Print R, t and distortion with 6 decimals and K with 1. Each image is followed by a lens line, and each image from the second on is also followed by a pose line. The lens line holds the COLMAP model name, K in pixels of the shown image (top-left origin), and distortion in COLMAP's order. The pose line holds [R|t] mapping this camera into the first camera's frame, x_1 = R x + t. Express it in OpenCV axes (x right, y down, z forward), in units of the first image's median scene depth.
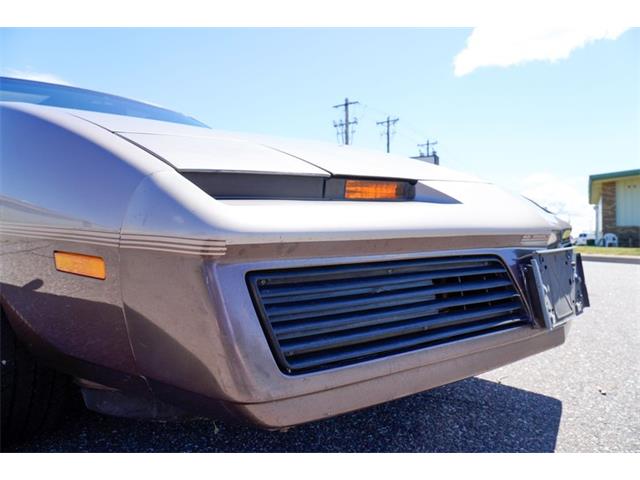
lens RADIAL K [[528.9, 0, 320.9], [0, 528.9, 246.2], [0, 0, 1]] dist [-0.106156, 0.134311]
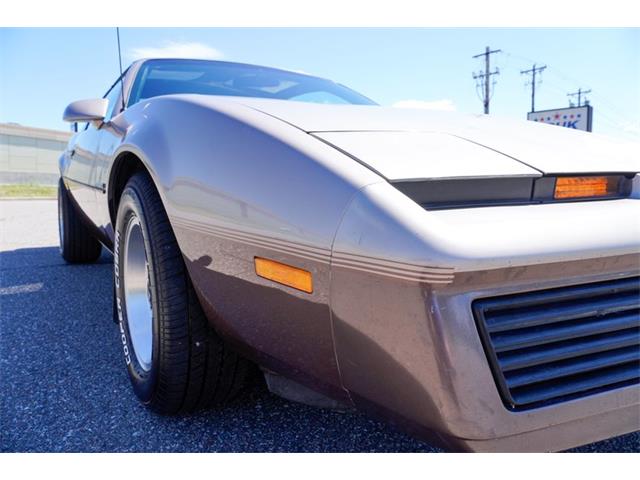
lens RADIAL K [[535.1, 0, 317.4], [0, 535.1, 238.4], [0, 0, 1]] dist [-0.107804, 0.149100]
pose [[0.970125, 0.023779, -0.241436, -0.131242], [-0.006816, 0.997463, 0.070854, -0.087403], [0.242508, -0.067092, 0.967827, 0.035478]]
